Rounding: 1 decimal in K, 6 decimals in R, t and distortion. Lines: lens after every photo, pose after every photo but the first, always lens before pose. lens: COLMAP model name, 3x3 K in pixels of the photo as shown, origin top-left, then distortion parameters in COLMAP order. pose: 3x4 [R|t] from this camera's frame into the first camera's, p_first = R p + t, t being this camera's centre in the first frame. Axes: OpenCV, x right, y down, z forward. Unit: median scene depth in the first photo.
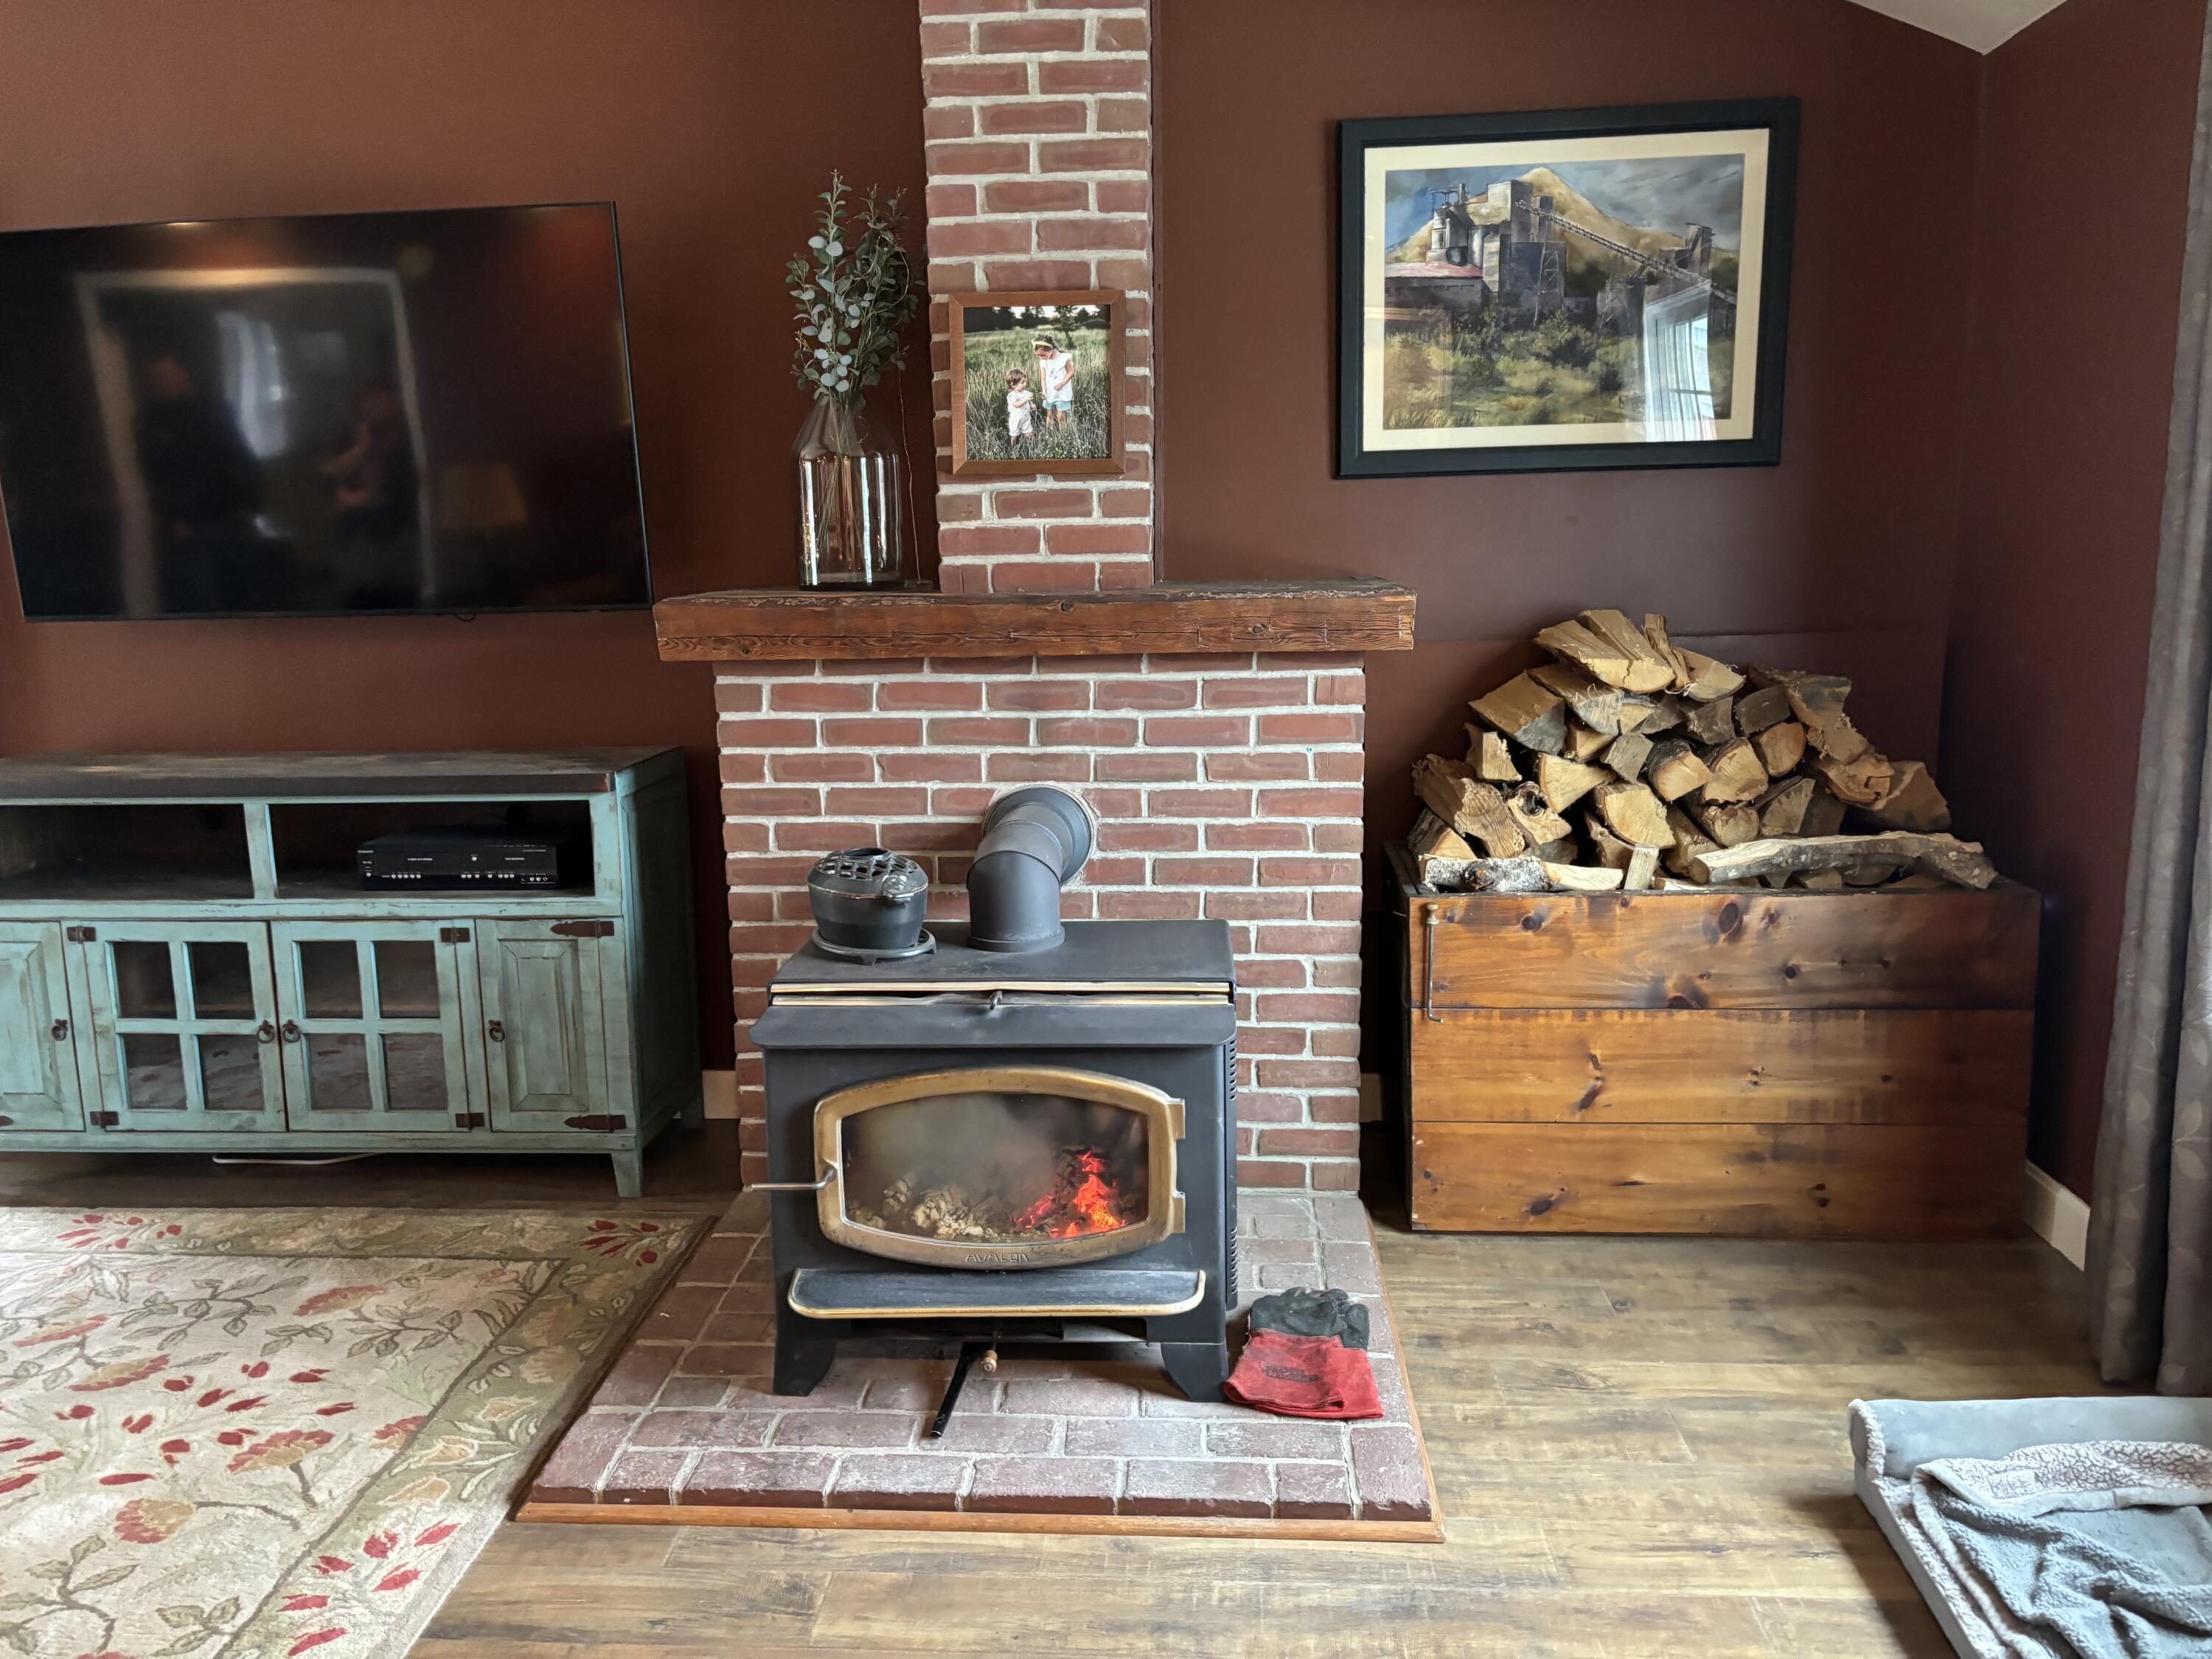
lens RADIAL K [[1671.9, 0, 1100.7], [0, 1671.9, 839.7], [0, 0, 1]] dist [0.056847, -0.065478]
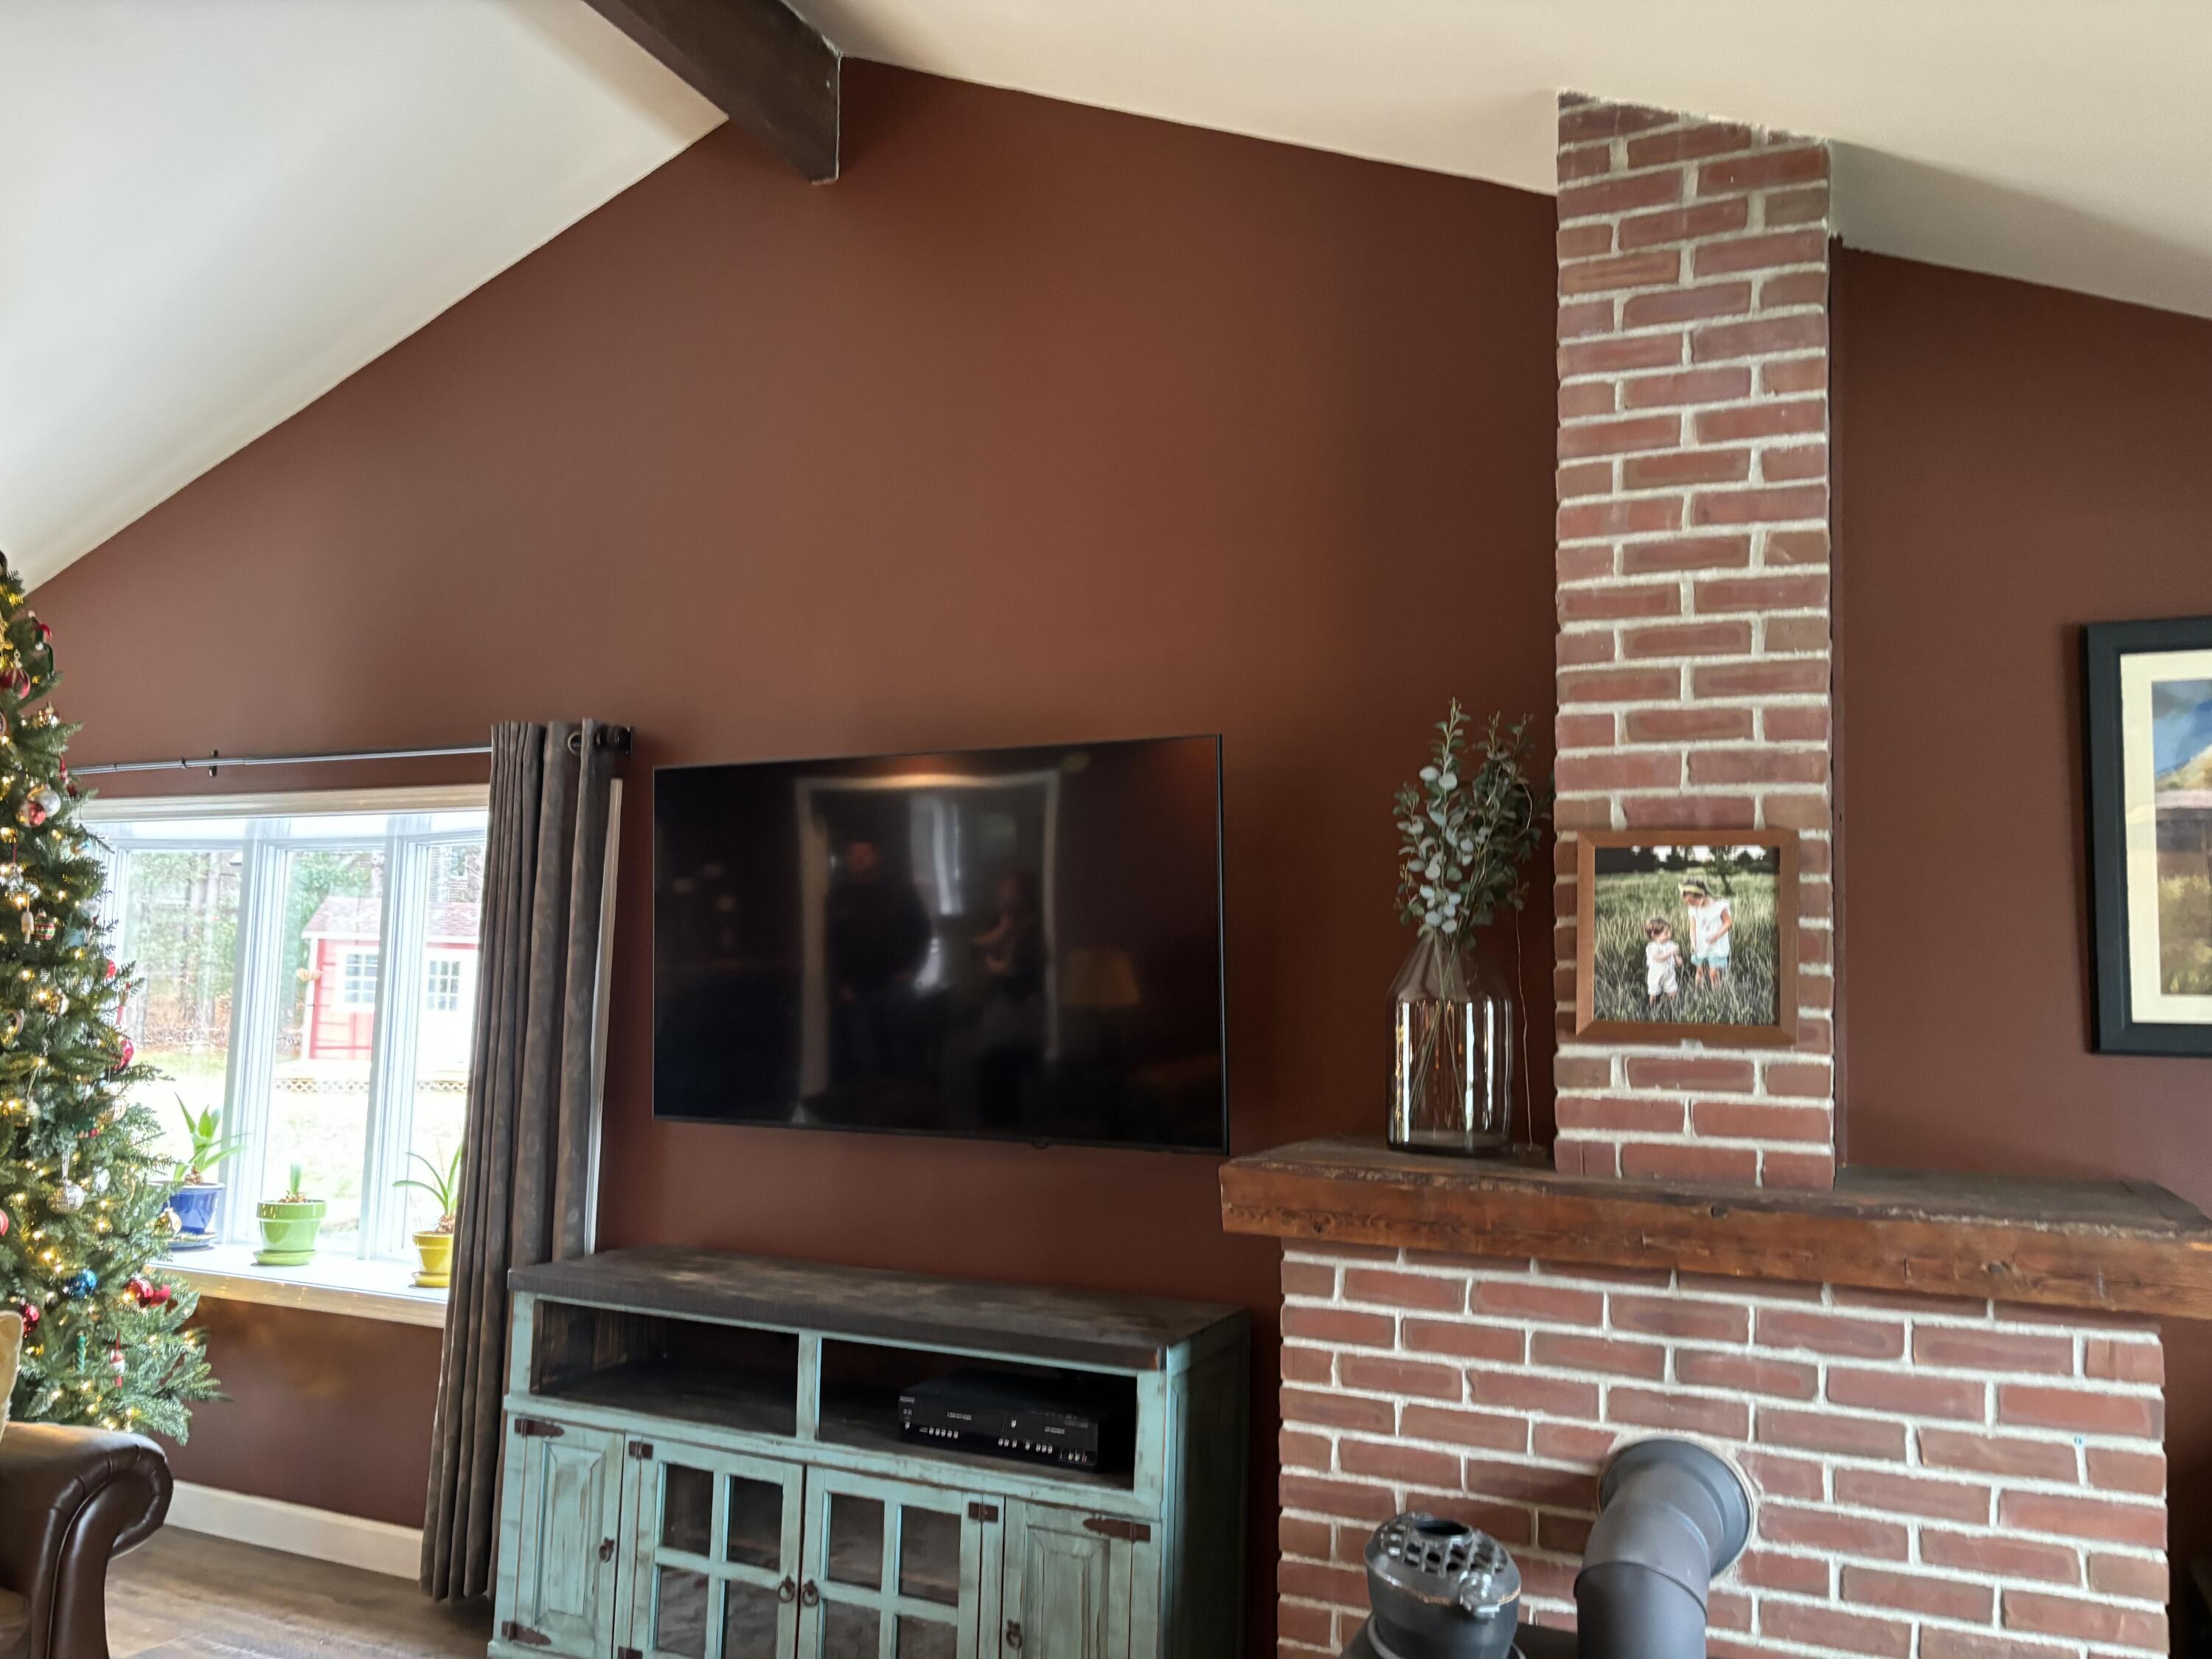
lens RADIAL K [[1671.9, 0, 1096.3], [0, 1671.9, 842.4], [0, 0, 1]] dist [0.056847, -0.065478]
pose [[0.932980, 0.010065, -0.359788, -0.009605], [-0.104579, 0.964064, -0.244220, -0.078632], [0.344400, 0.265479, 0.900505, 0.128924]]
